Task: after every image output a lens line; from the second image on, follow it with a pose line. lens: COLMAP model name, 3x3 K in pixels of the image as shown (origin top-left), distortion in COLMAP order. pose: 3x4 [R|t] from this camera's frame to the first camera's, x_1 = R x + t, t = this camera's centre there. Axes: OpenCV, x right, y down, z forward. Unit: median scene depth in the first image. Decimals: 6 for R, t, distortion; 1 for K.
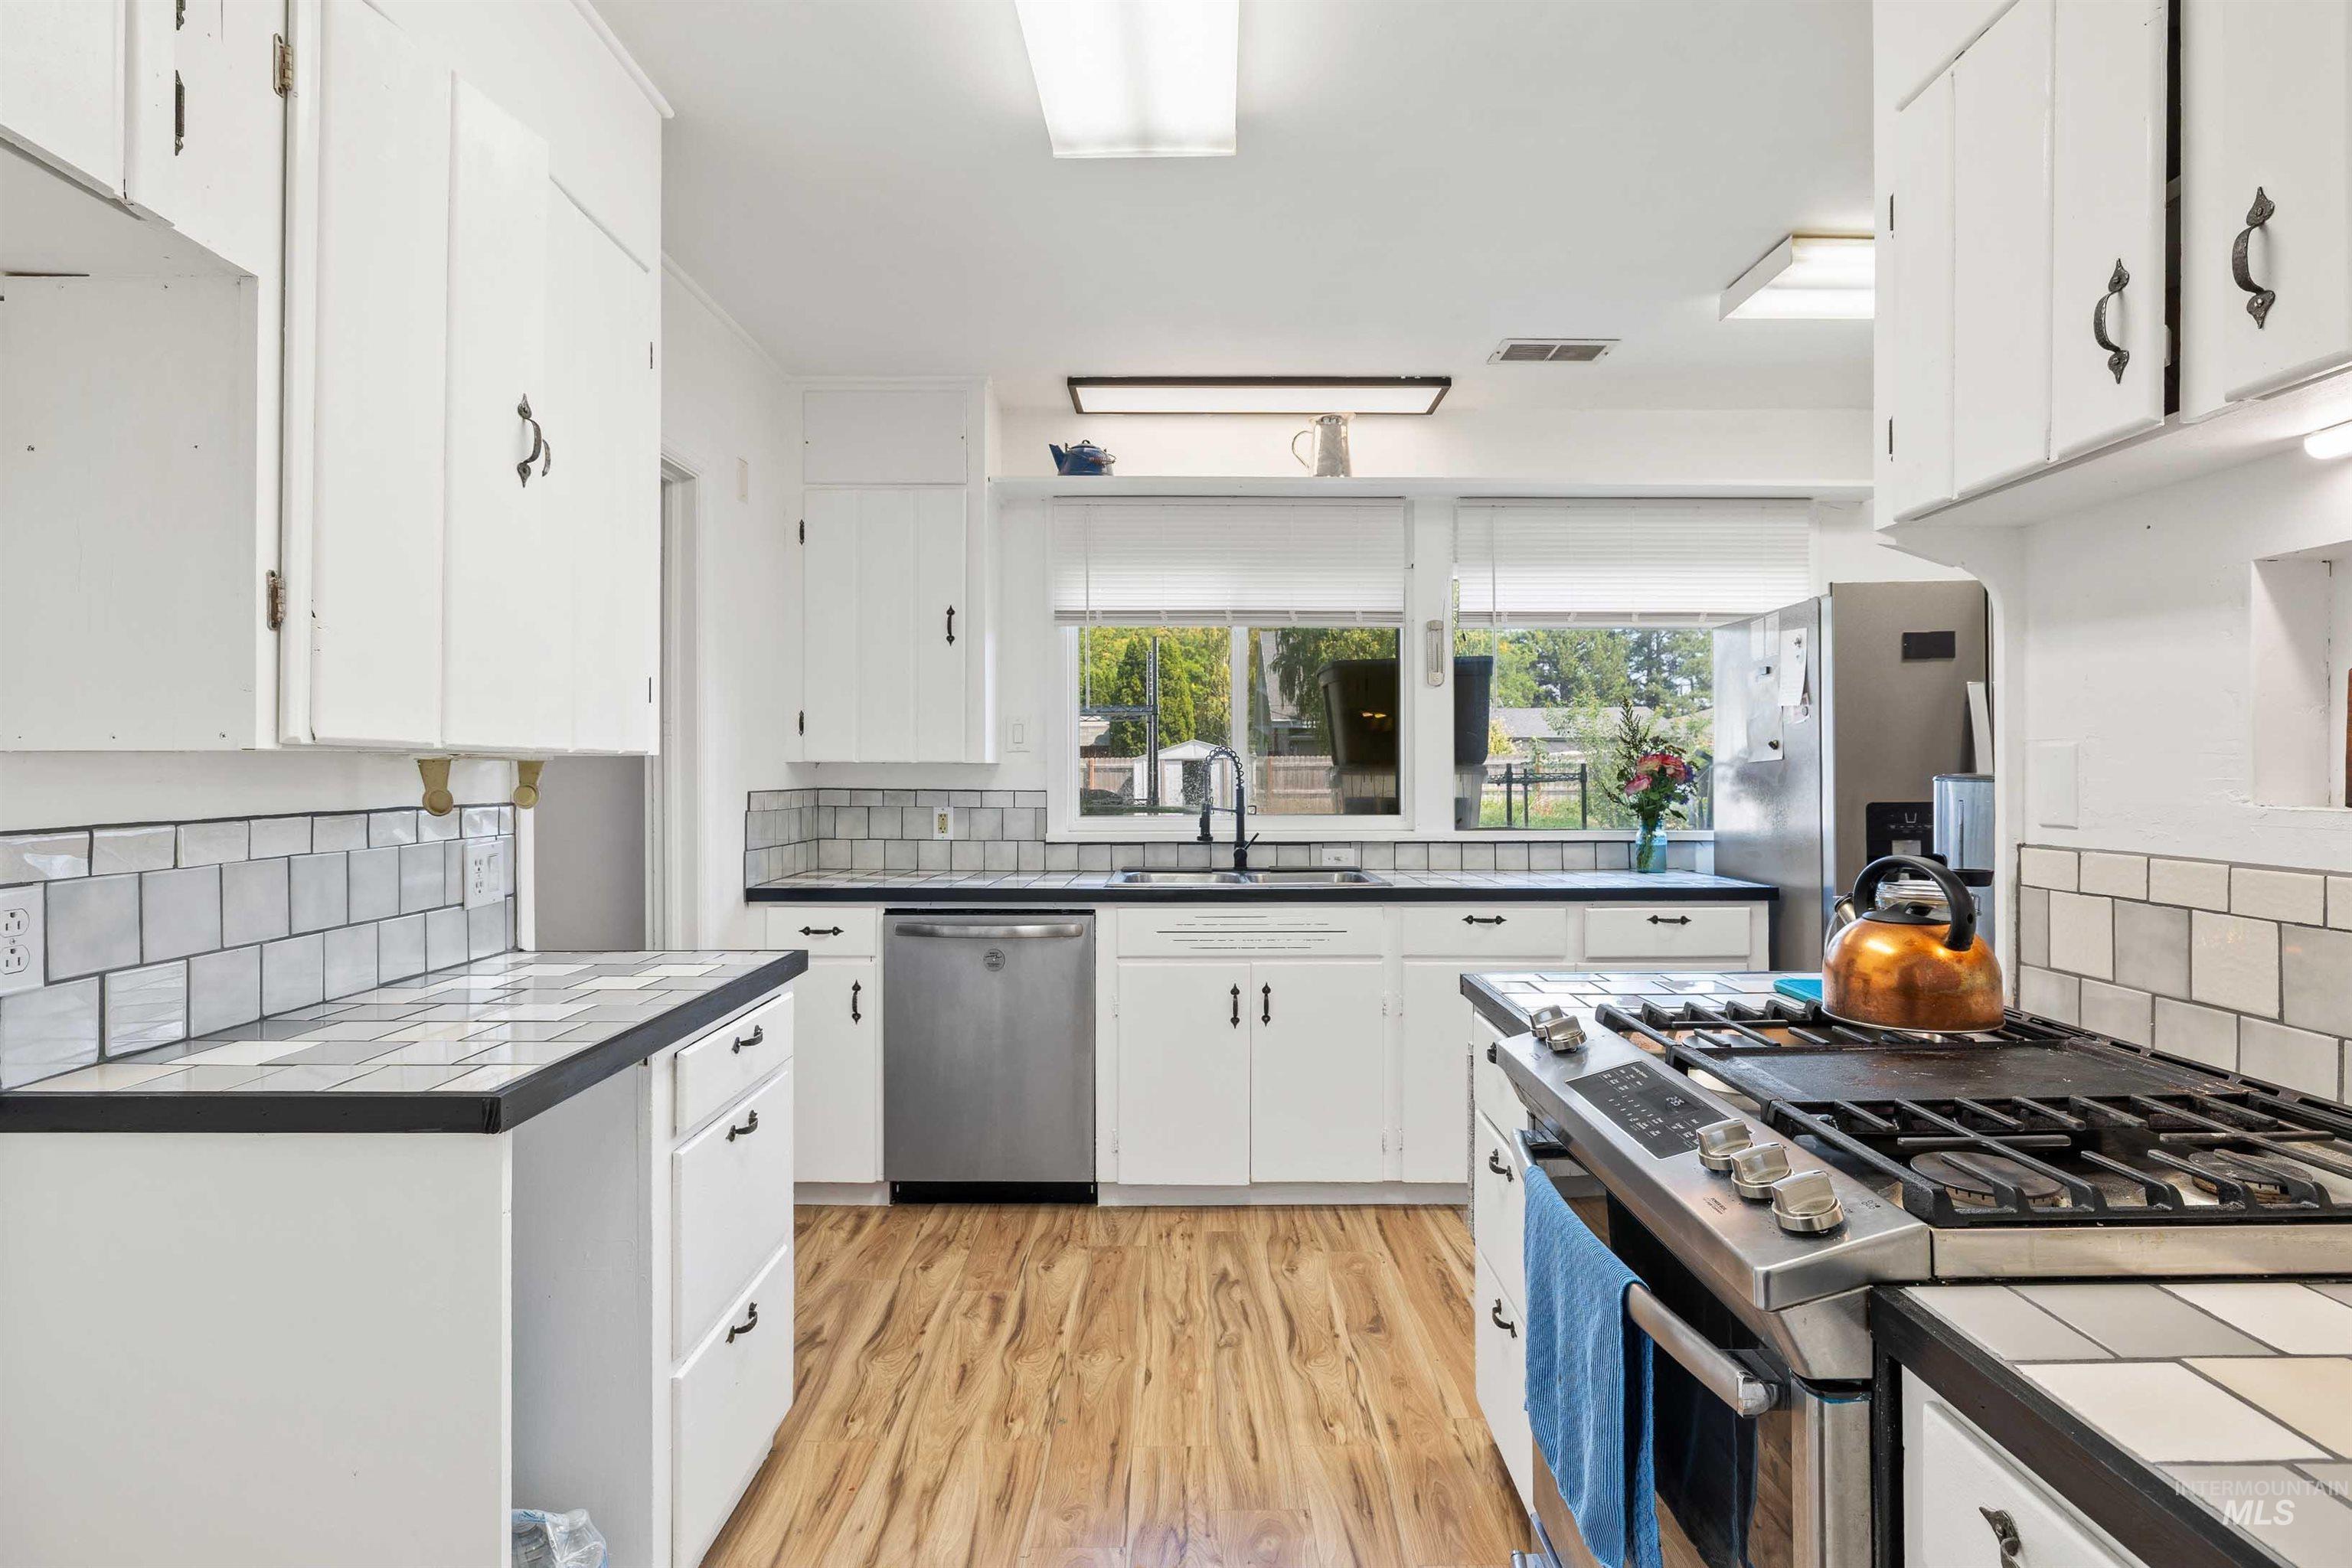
lens RADIAL K [[1071.7, 0, 1181.0], [0, 1071.7, 756.7], [0, 0, 1]] dist [-0.001009, 0.000044]
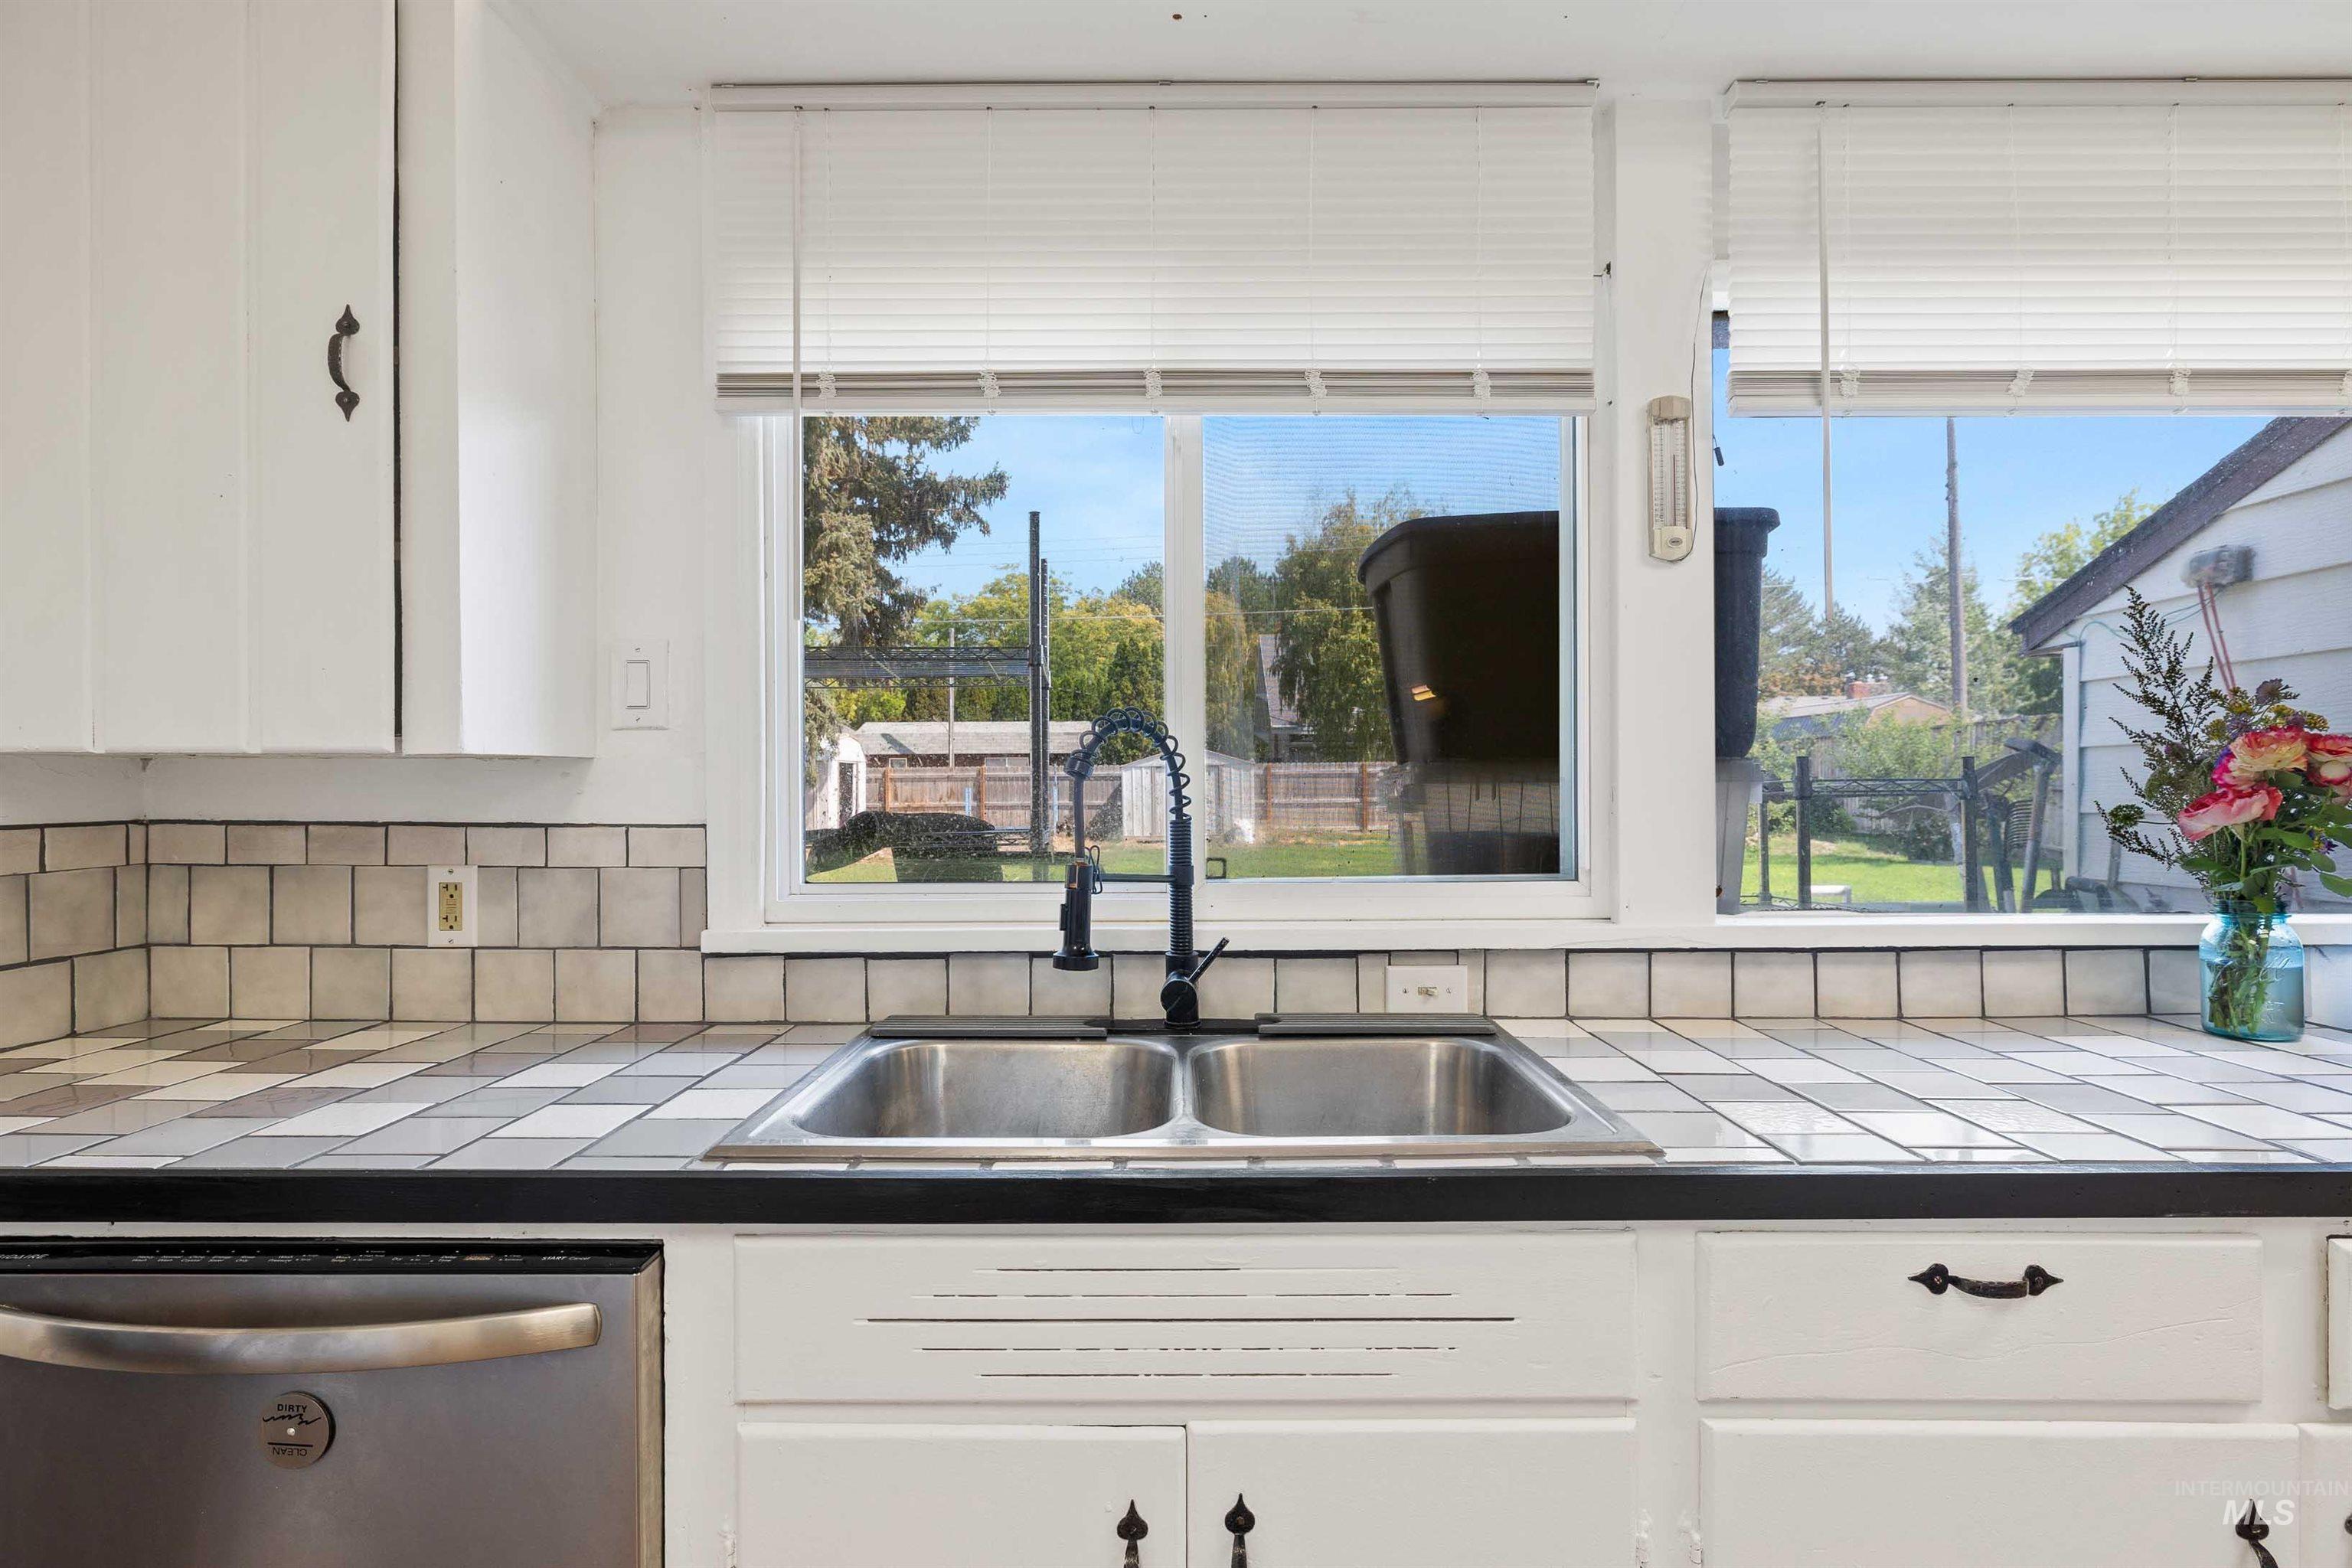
lens RADIAL K [[1148.5, 0, 1185.6], [0, 1148.5, 769.1], [0, 0, 1]] dist [-0.002337, 0.000305]
pose [[0.999946, -0.003159, 0.009856, 0.051694], [0.003114, 0.999985, 0.004555, 0.009335], [-0.009870, -0.004524, 0.999941, 0.569687]]
